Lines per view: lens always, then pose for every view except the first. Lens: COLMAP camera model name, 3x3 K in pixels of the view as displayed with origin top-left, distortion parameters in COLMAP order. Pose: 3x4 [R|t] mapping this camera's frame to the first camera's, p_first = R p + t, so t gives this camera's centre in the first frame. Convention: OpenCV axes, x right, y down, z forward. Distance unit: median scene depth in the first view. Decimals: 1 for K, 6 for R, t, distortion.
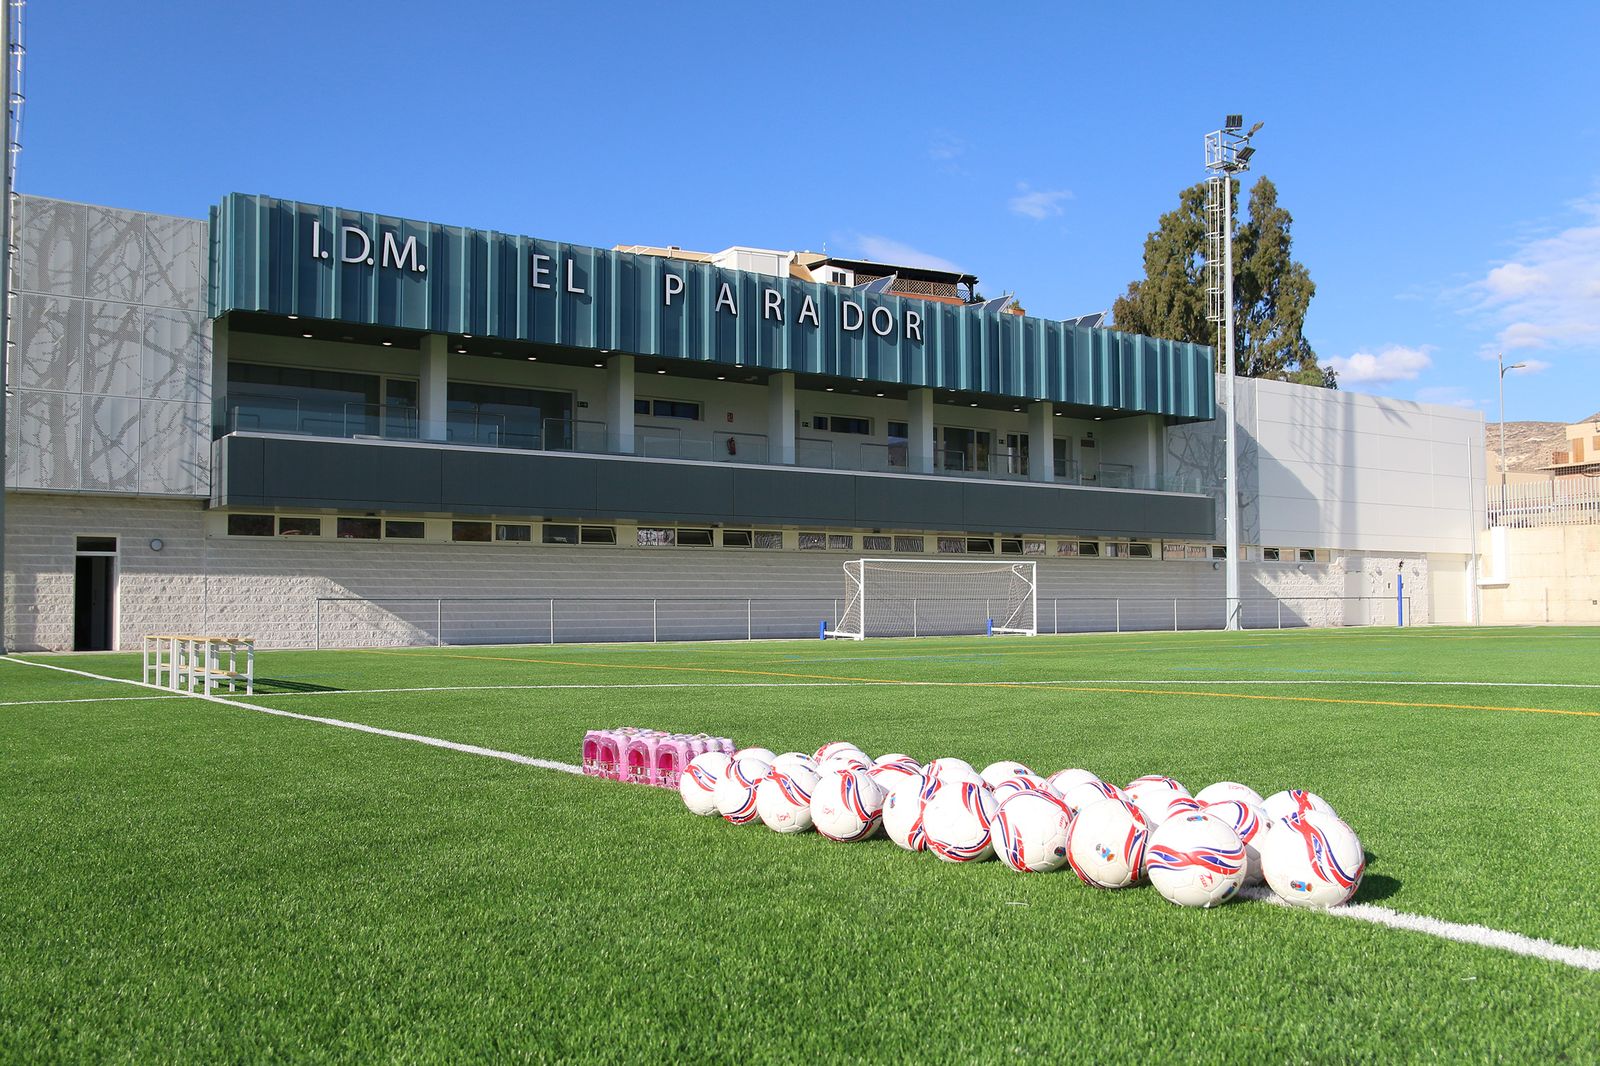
lens RADIAL K [[1438.9, 0, 811.2], [0, 1438.9, 548.1], [0, 0, 1]] dist [-0.096136, 0.100873]
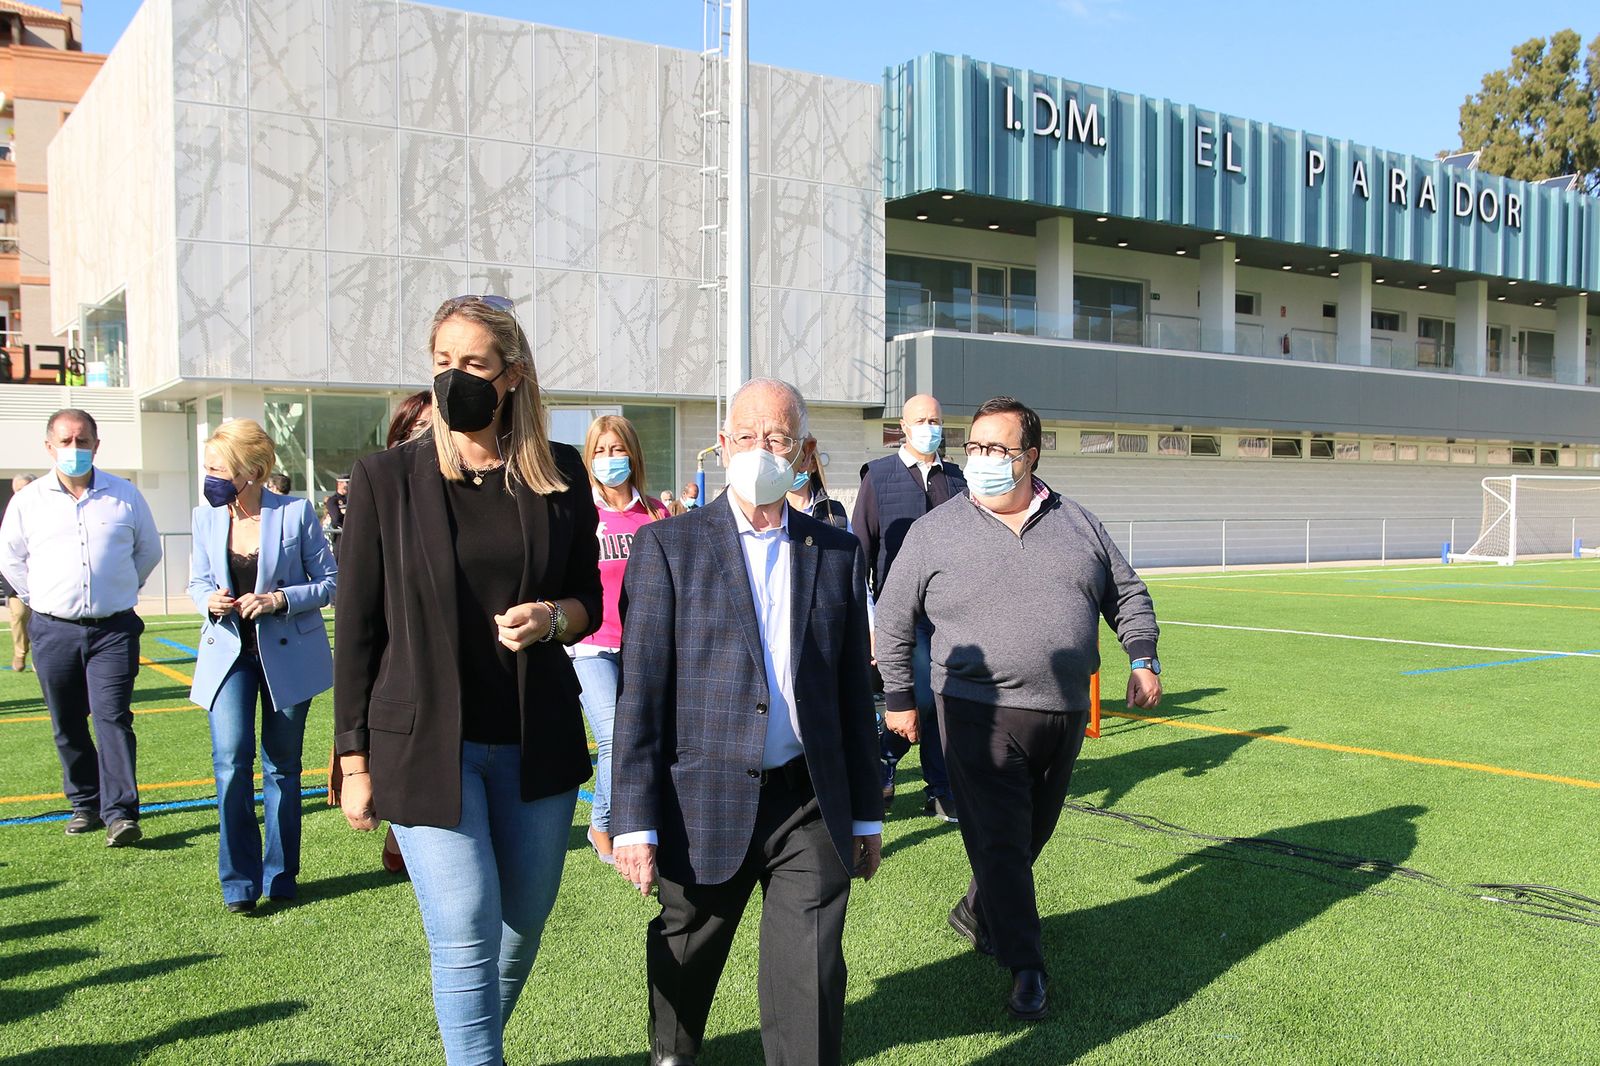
lens RADIAL K [[1576.3, 0, 833.5], [0, 1576.3, 643.9], [0, 0, 1]] dist [-0.114014, 0.108073]
pose [[0.999975, -0.001945, -0.006745, -0.349049], [0.002785, 0.991932, 0.126742, -0.009912], [0.006444, -0.126758, 0.991913, 0.010308]]
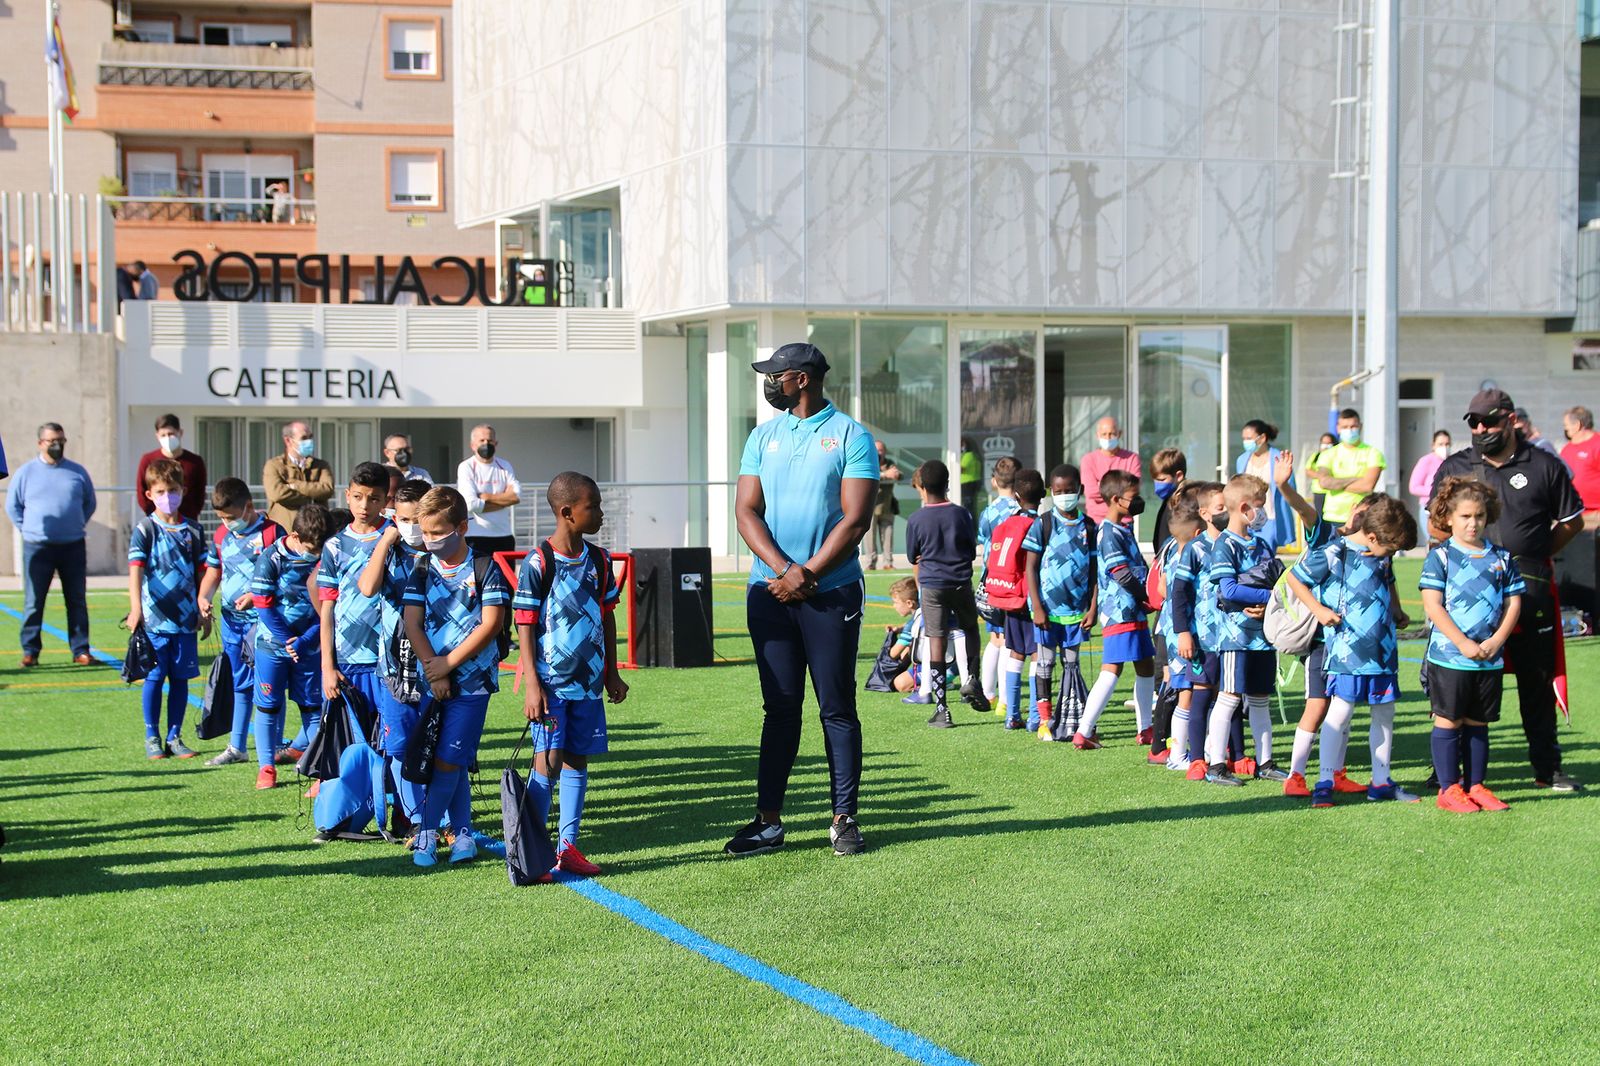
lens RADIAL K [[3006.1, 0, 809.9], [0, 3006.1, 533.8], [0, 0, 1]] dist [0.169603, 0.220055]
pose [[0.975772, 0.000900, -0.218787, -0.358376], [0.014303, 0.997590, 0.067895, -0.027550], [0.218320, -0.069380, 0.973408, -0.351029]]
